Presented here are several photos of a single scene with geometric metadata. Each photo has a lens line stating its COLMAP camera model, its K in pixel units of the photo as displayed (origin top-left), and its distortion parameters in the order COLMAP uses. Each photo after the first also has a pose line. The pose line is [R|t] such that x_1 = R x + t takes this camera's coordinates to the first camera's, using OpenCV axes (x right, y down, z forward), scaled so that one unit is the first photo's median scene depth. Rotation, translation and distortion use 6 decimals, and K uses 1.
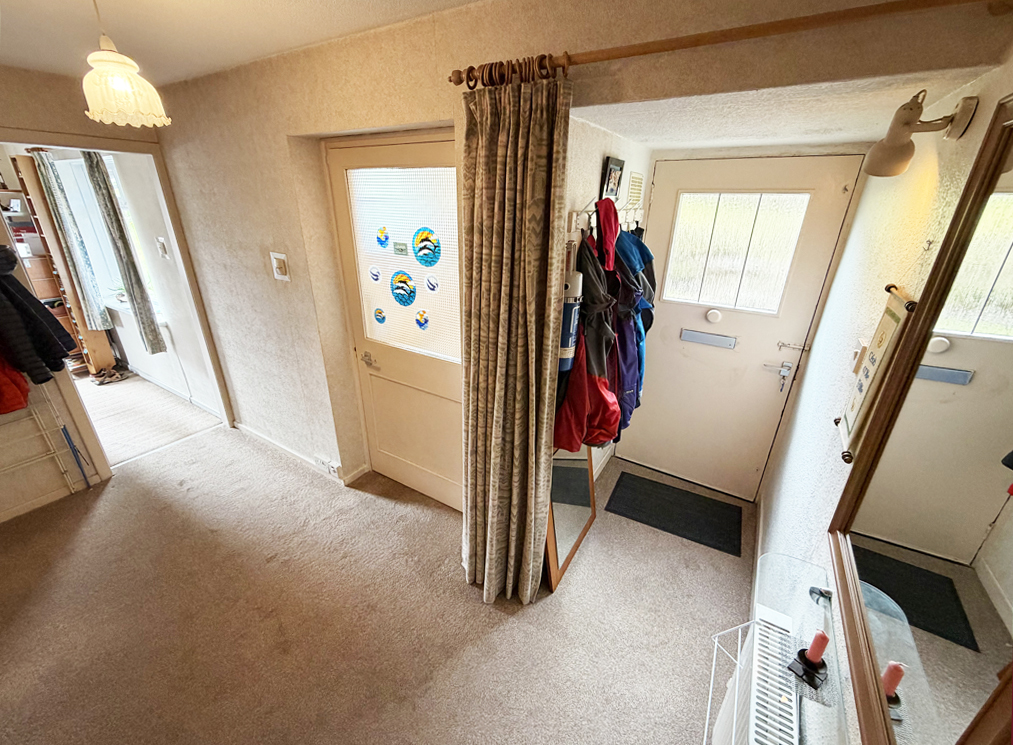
lens RADIAL K [[408.4, 0, 506.5], [0, 408.4, 372.5], [0, 0, 1]] dist [-0.000522, -0.000081]
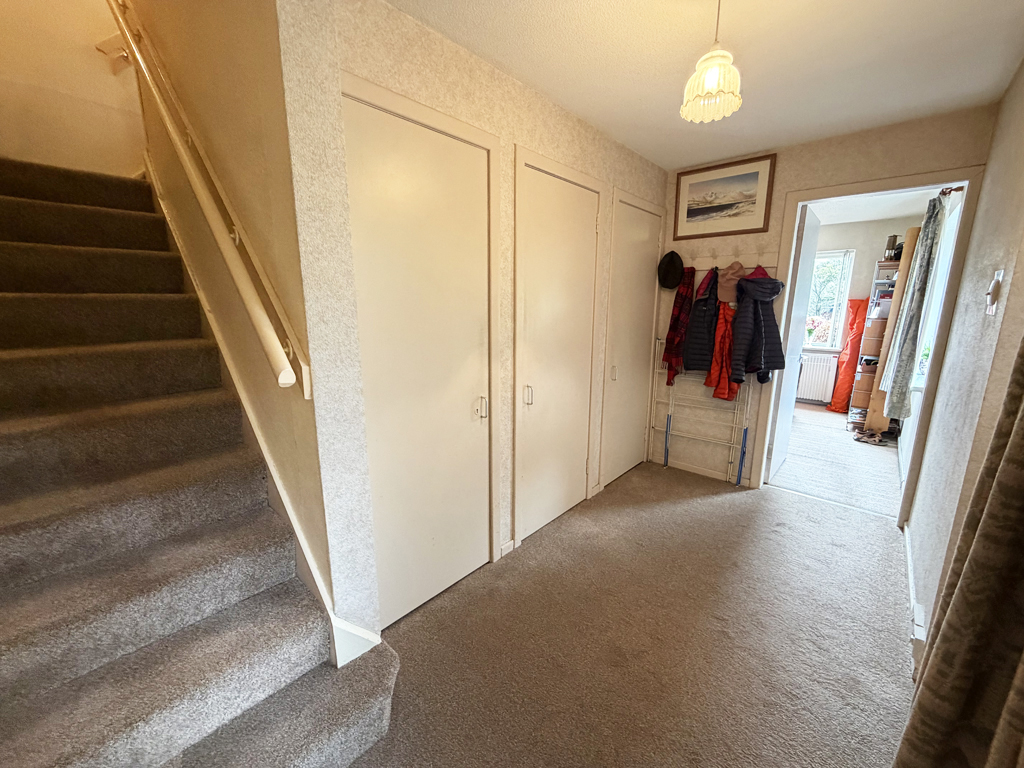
lens RADIAL K [[407.1, 0, 509.7], [0, 407.1, 383.2], [0, 0, 1]] dist [0.000105, -0.000071]
pose [[-0.179030, 0.174031, -0.968329, 0.214430], [-0.391045, 0.890560, 0.232353, 0.010440], [0.902791, 0.420258, -0.091383, 0.503504]]
